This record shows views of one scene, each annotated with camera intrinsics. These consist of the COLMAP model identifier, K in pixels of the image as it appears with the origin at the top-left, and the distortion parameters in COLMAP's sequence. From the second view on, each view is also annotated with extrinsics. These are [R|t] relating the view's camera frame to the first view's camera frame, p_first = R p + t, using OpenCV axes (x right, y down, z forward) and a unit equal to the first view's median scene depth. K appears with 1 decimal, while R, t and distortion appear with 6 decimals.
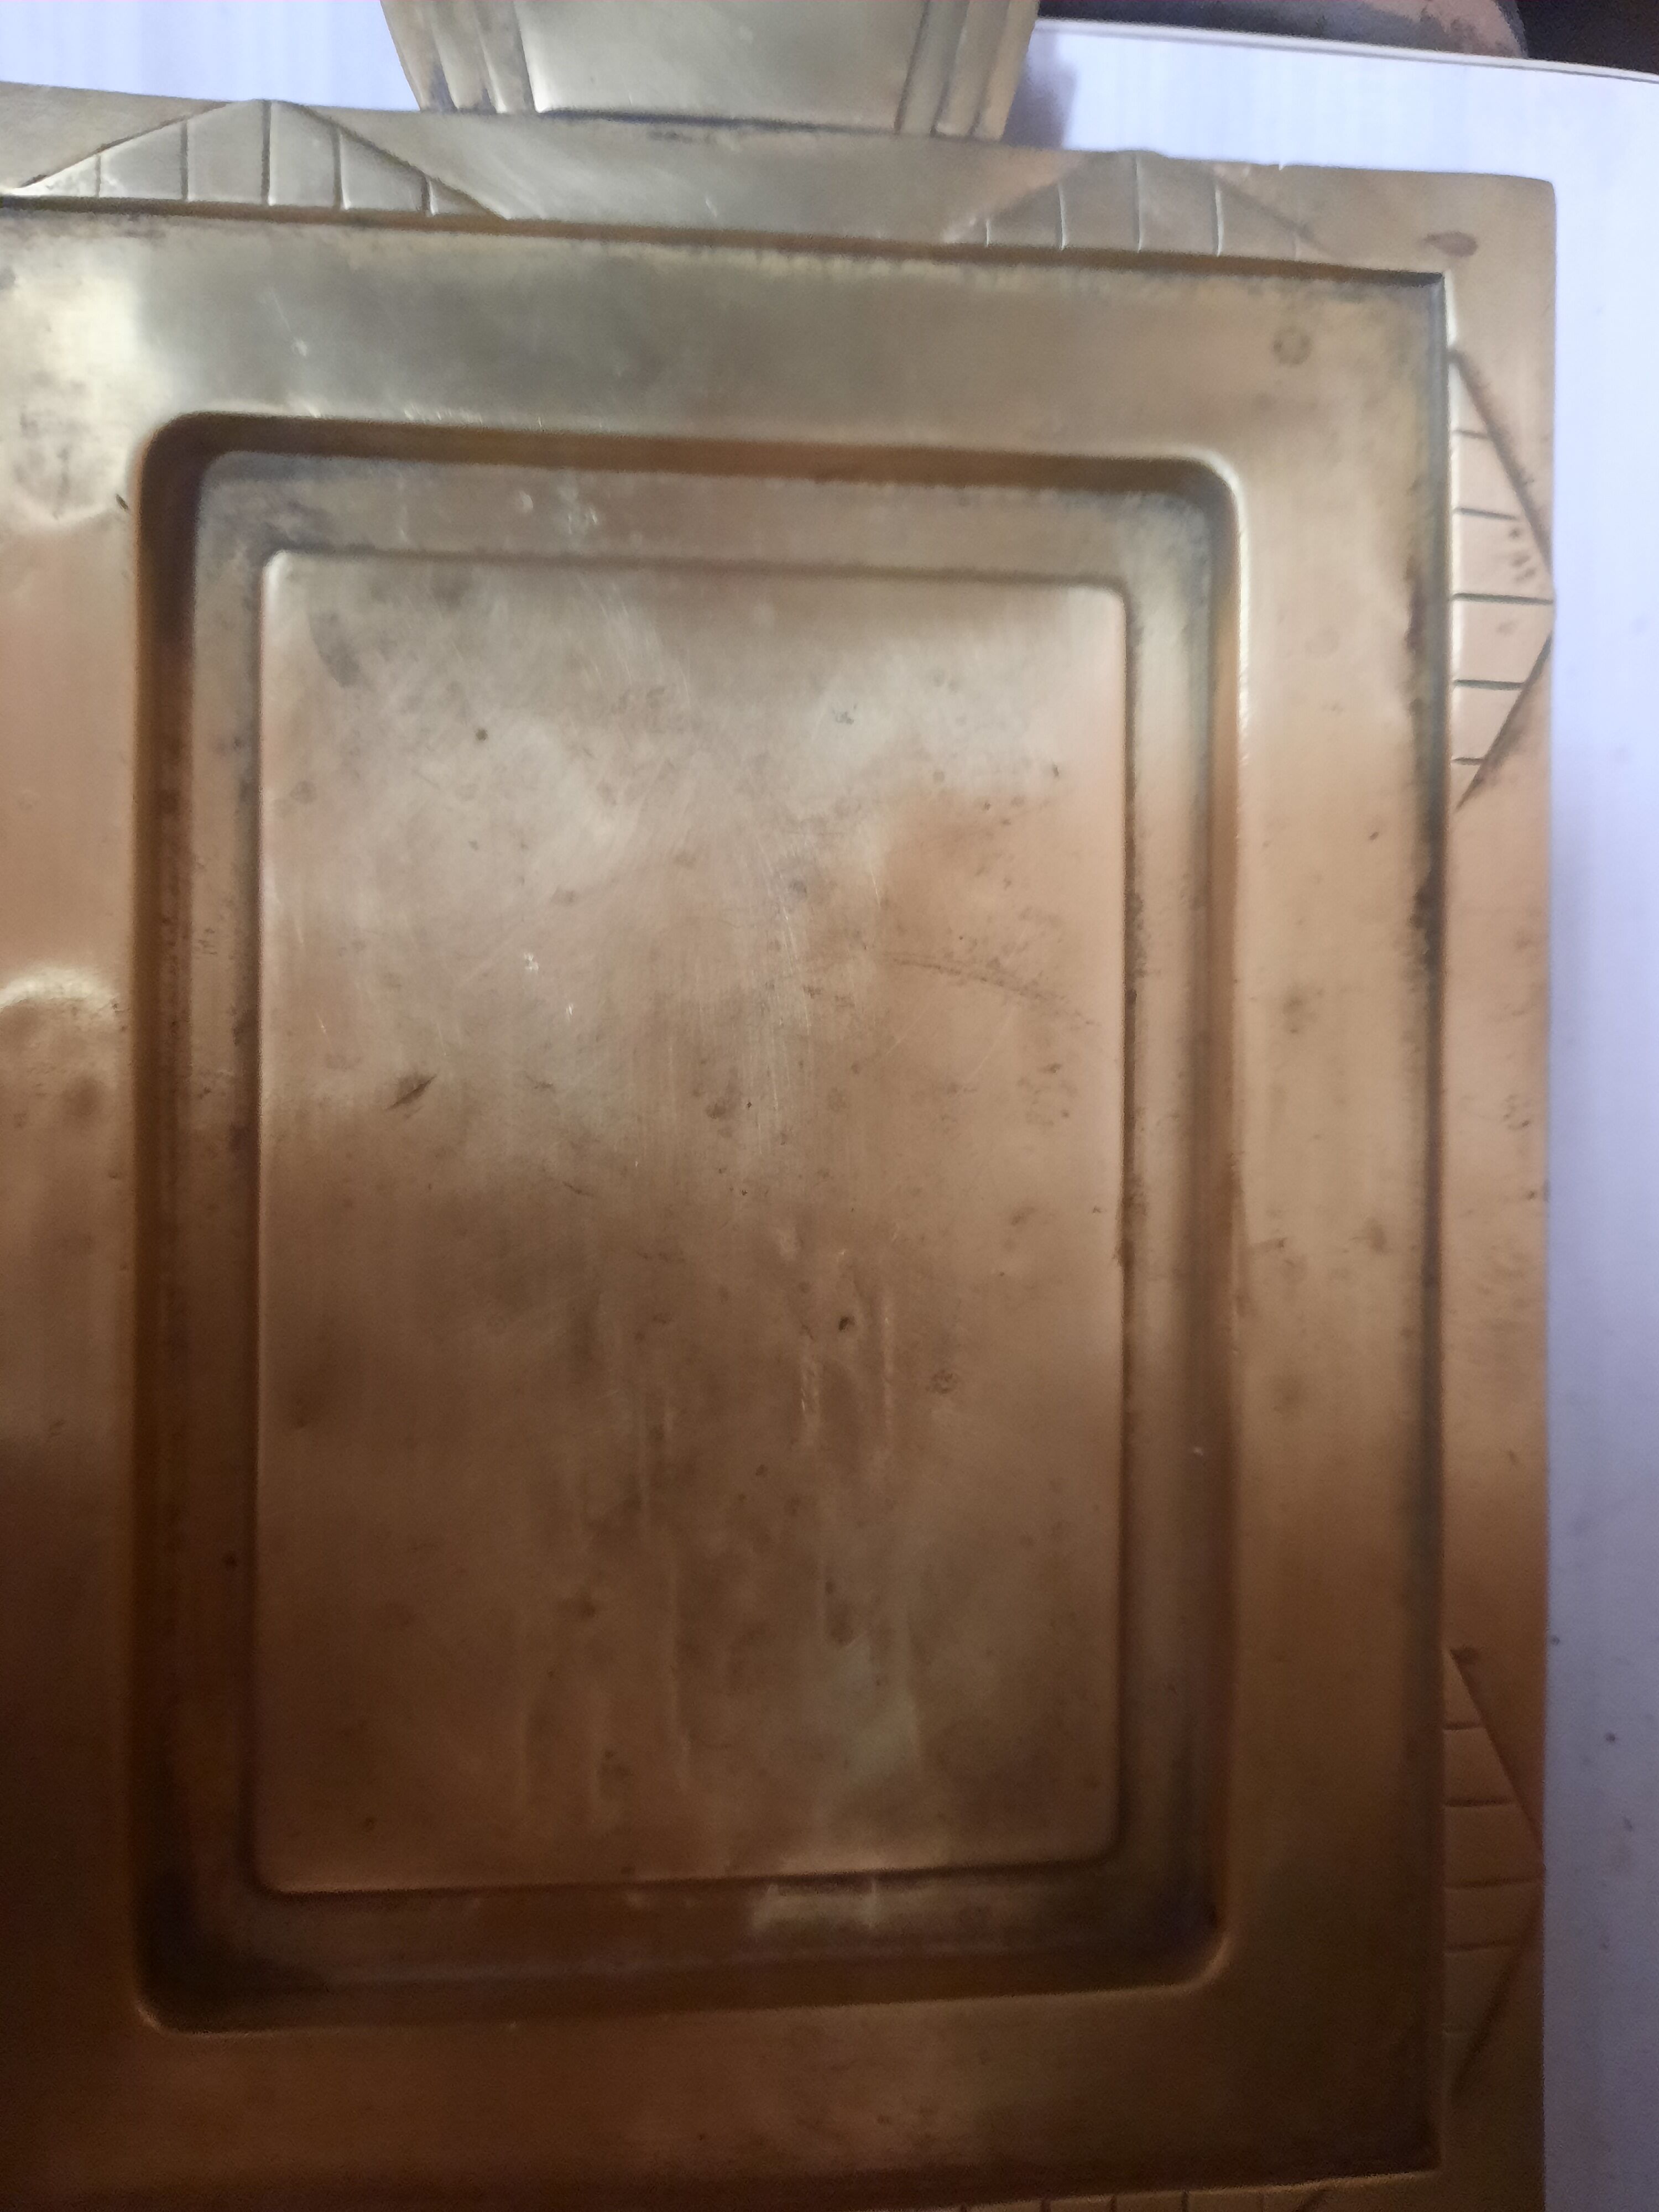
lens RADIAL K [[1670.1, 0, 819.3], [0, 1670.1, 1104.5], [0, 0, 1]] dist [0.023535, -0.049272]
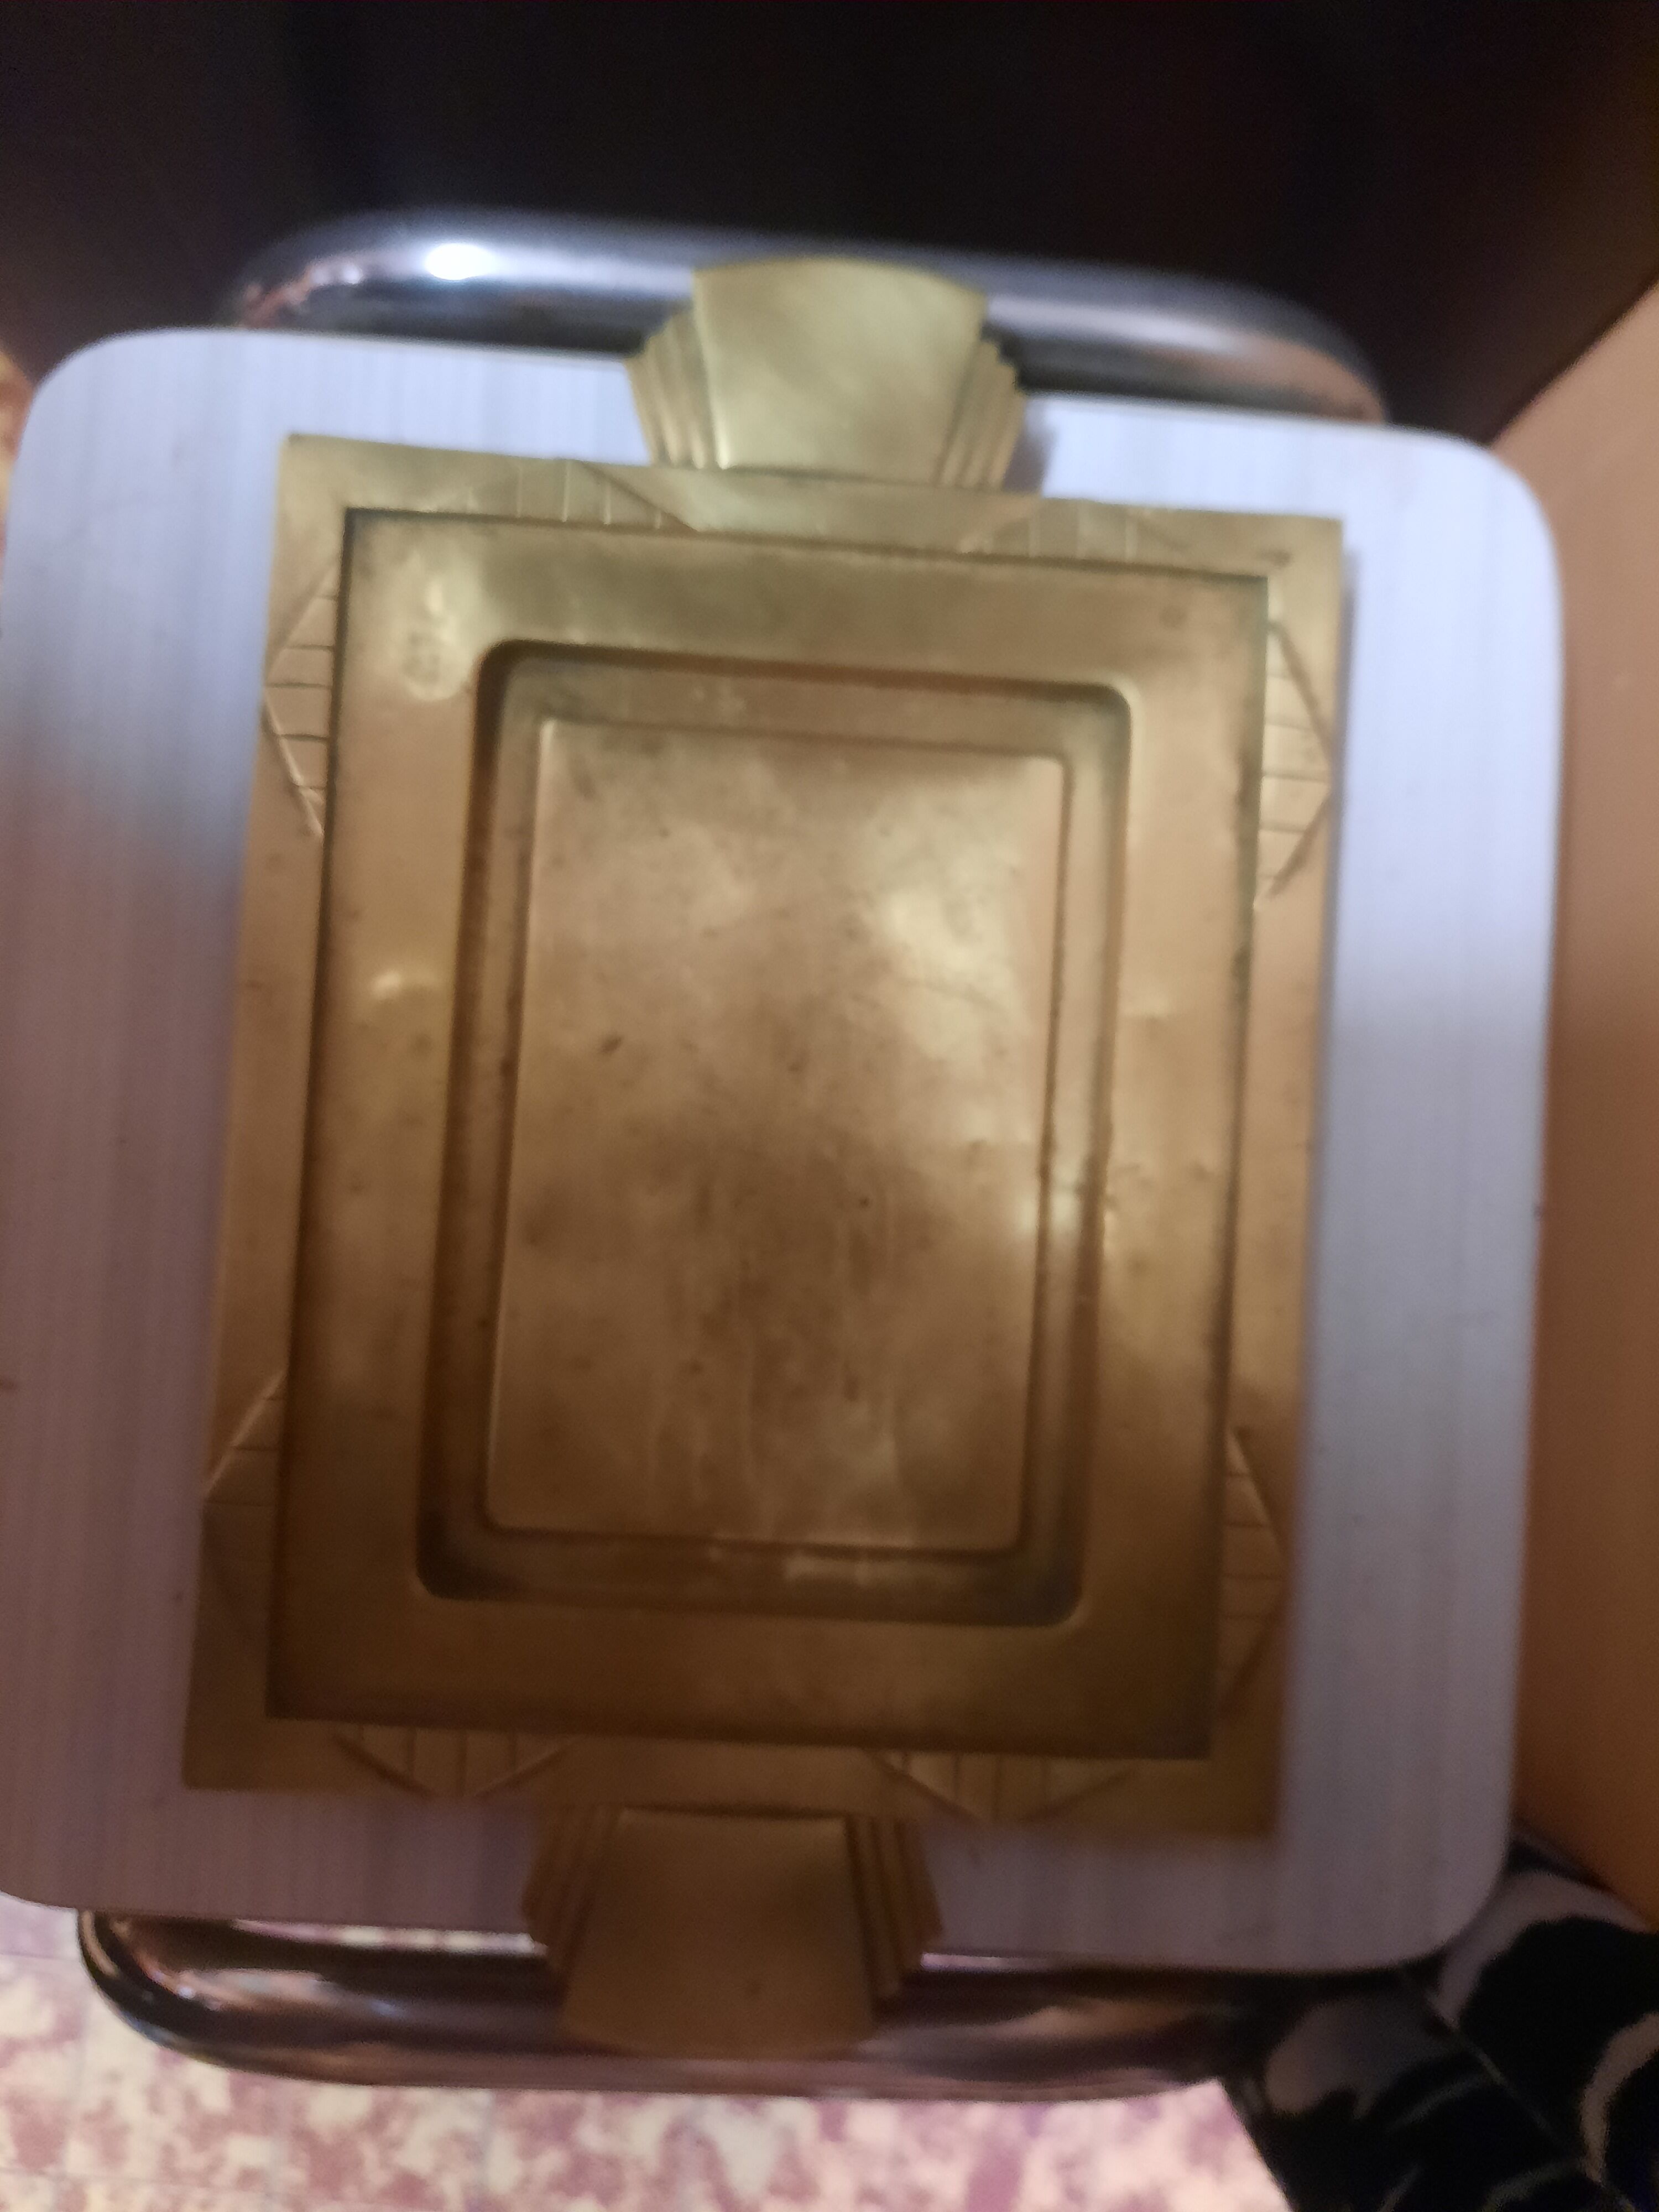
lens RADIAL K [[1670.1, 0, 819.3], [0, 1670.1, 1104.5], [0, 0, 1]] dist [0.023535, -0.049272]
pose [[0.996617, 0.053657, -0.062249, 0.067228], [-0.056477, 0.997414, -0.044460, 0.111454], [0.059703, 0.047825, 0.997070, -0.621470]]
